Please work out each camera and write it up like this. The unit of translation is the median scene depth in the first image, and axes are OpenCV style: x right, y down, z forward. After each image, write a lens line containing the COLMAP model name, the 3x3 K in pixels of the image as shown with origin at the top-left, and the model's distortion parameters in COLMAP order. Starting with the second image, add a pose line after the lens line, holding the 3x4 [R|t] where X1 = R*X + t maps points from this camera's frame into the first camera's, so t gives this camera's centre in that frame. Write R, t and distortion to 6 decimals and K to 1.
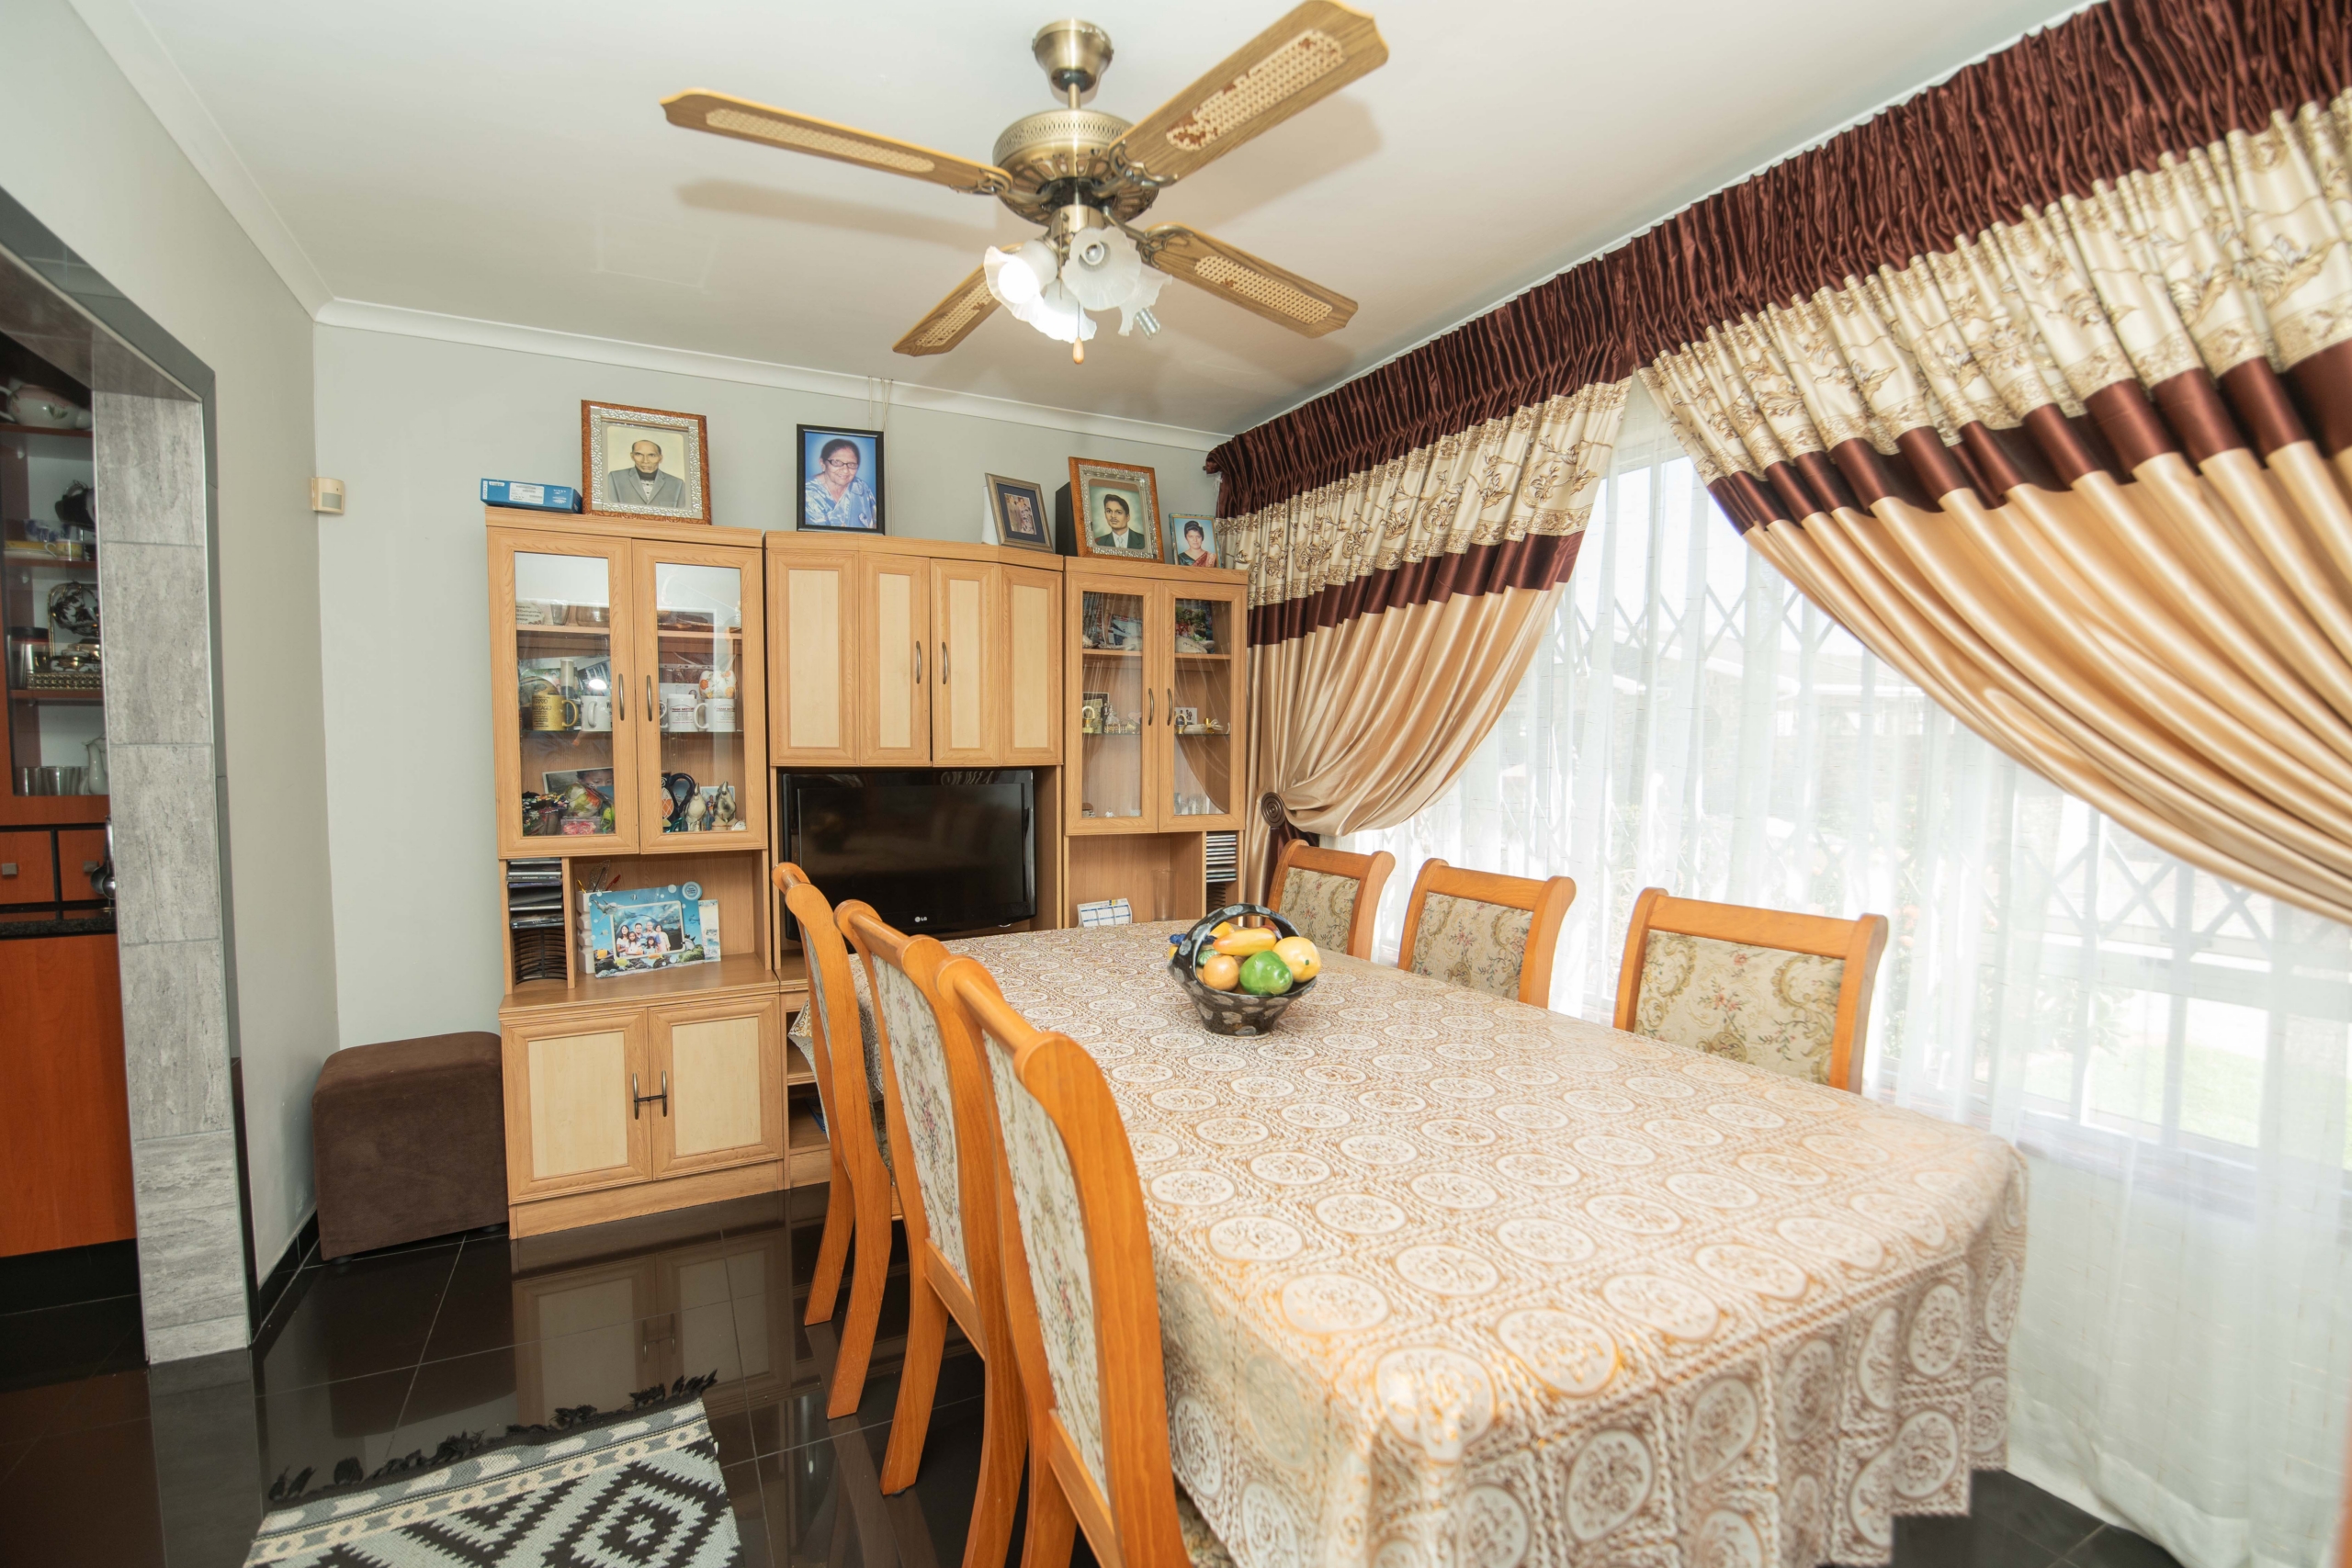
lens RADIAL K [[1047.7, 0, 1183.6], [0, 1047.7, 780.6], [0, 0, 1]] dist [-0.013361, -0.007722]
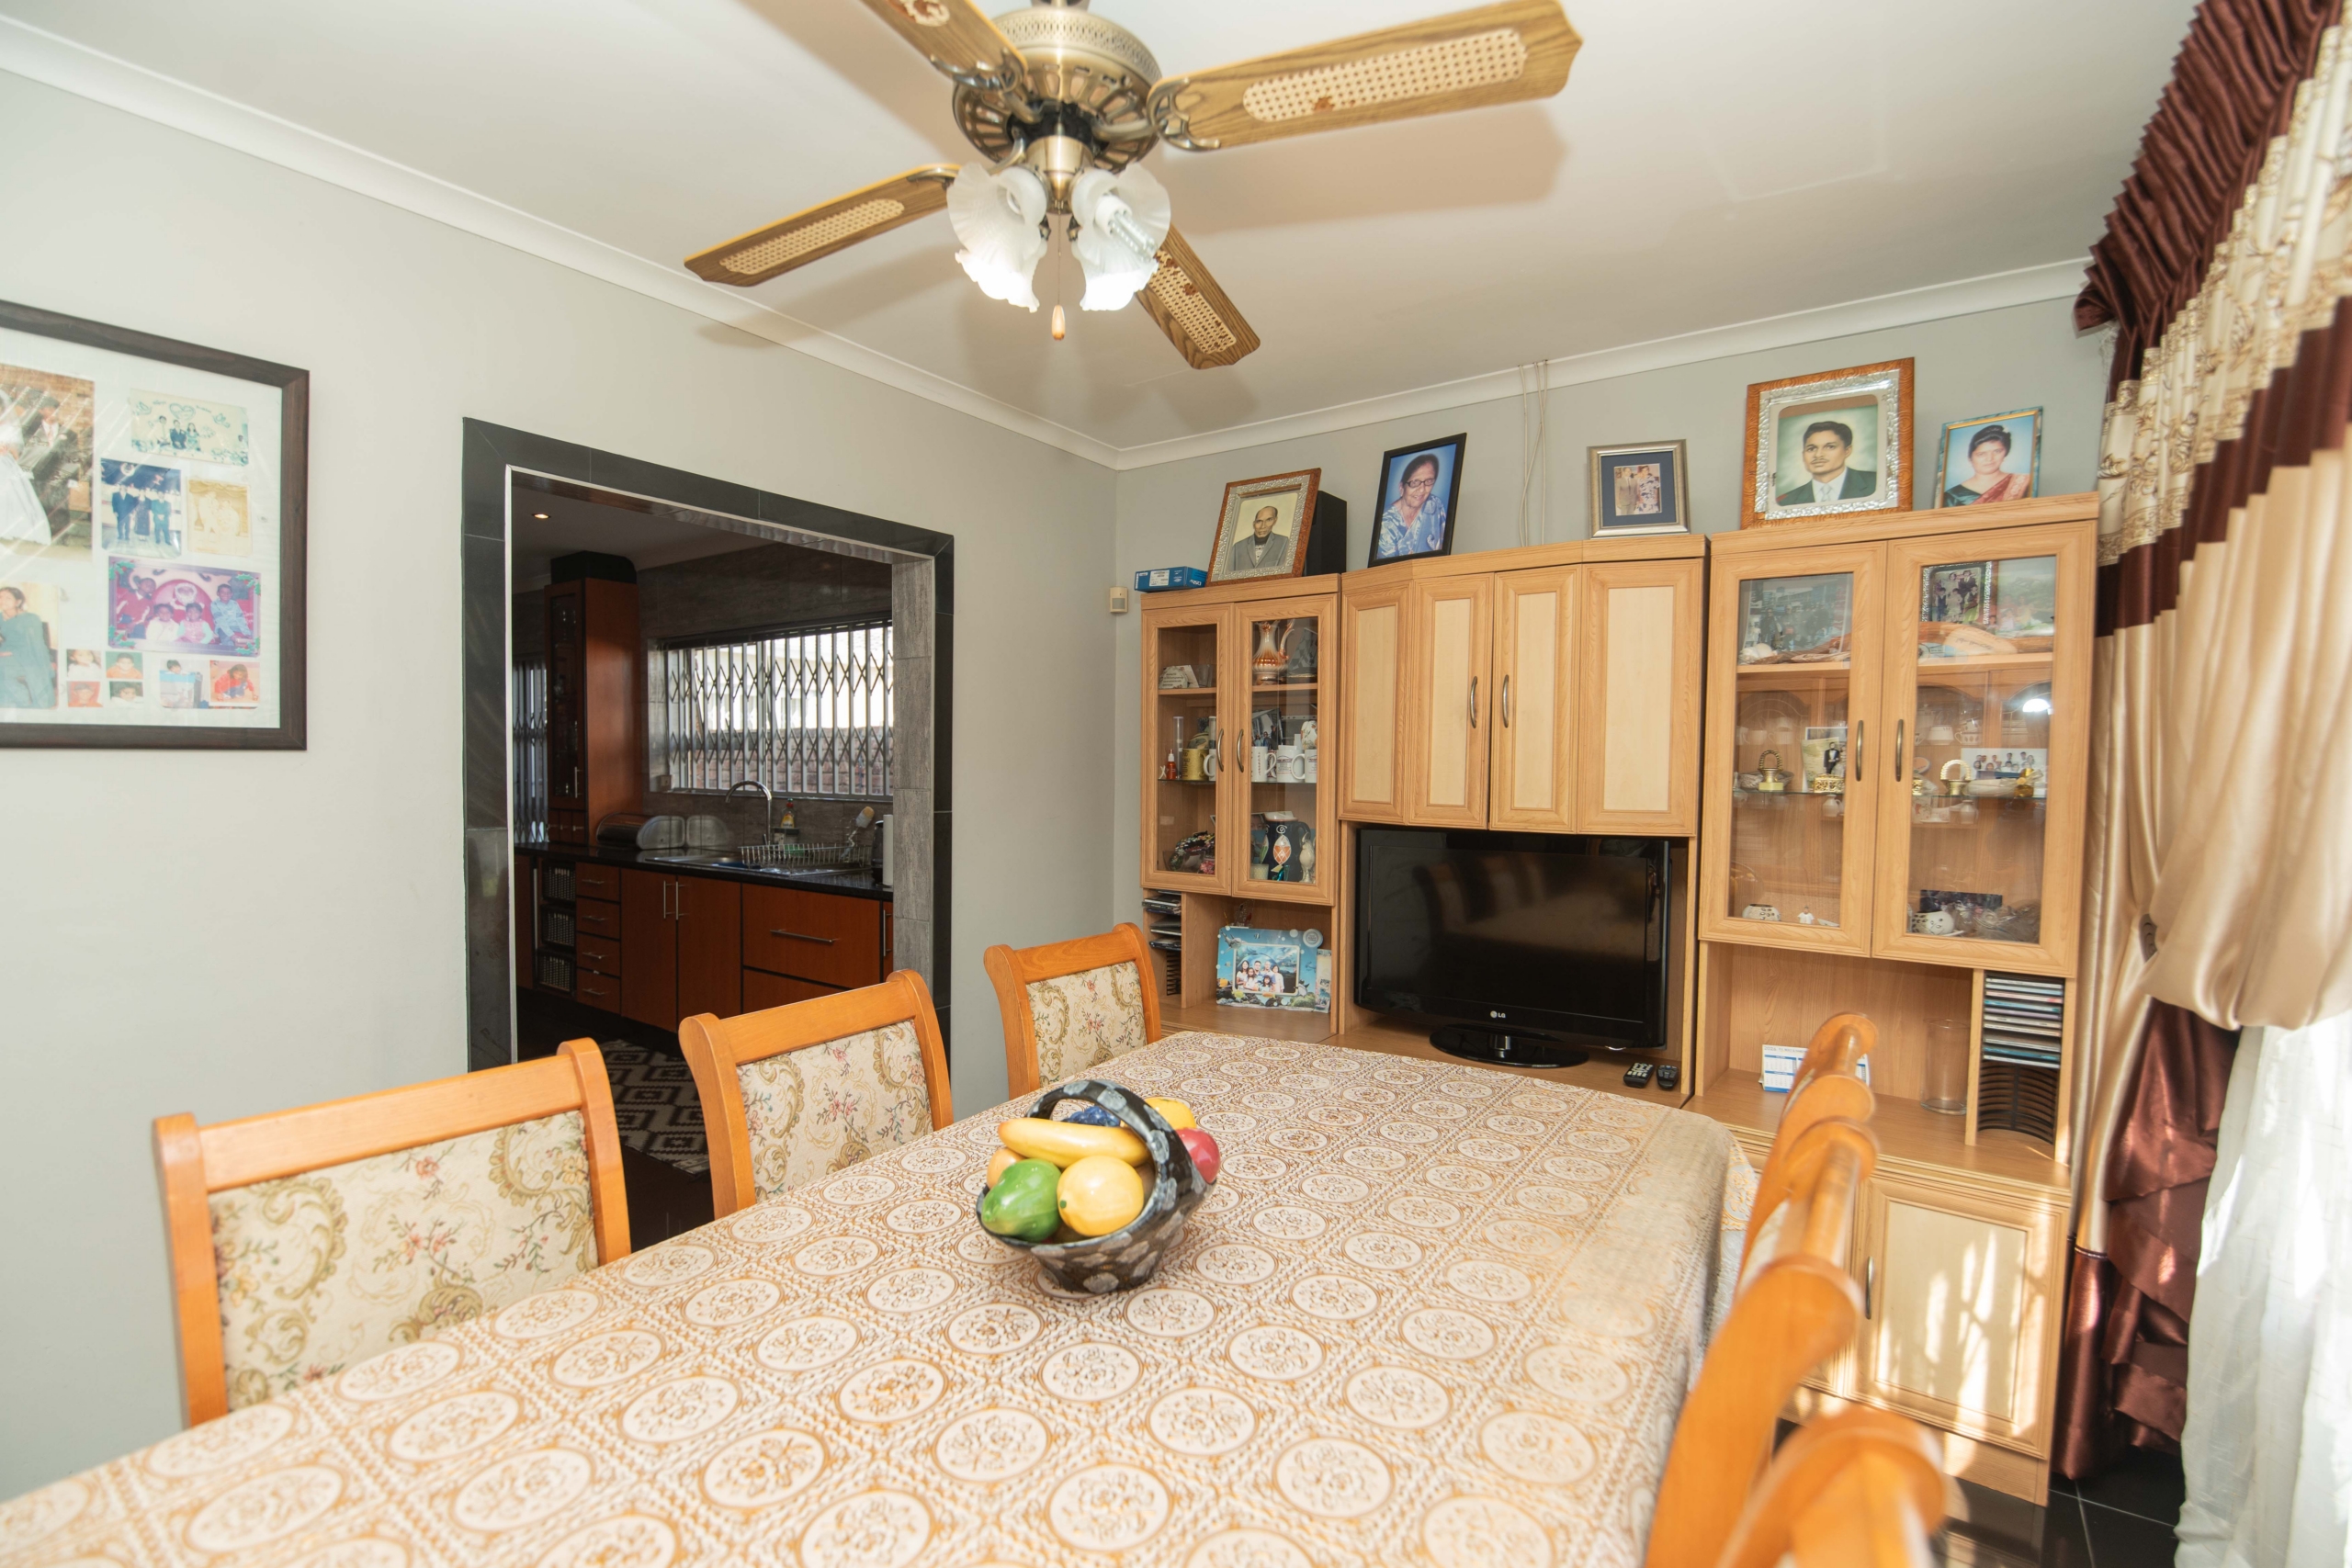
lens RADIAL K [[1047.7, 0, 1153.1], [0, 1047.7, 799.1], [0, 0, 1]] dist [-0.013361, -0.007722]
pose [[0.447536, 0.028851, -0.893800, 0.374491], [-0.047900, 0.998818, 0.008257, -0.031562], [0.892982, 0.039118, 0.448389, 0.411126]]
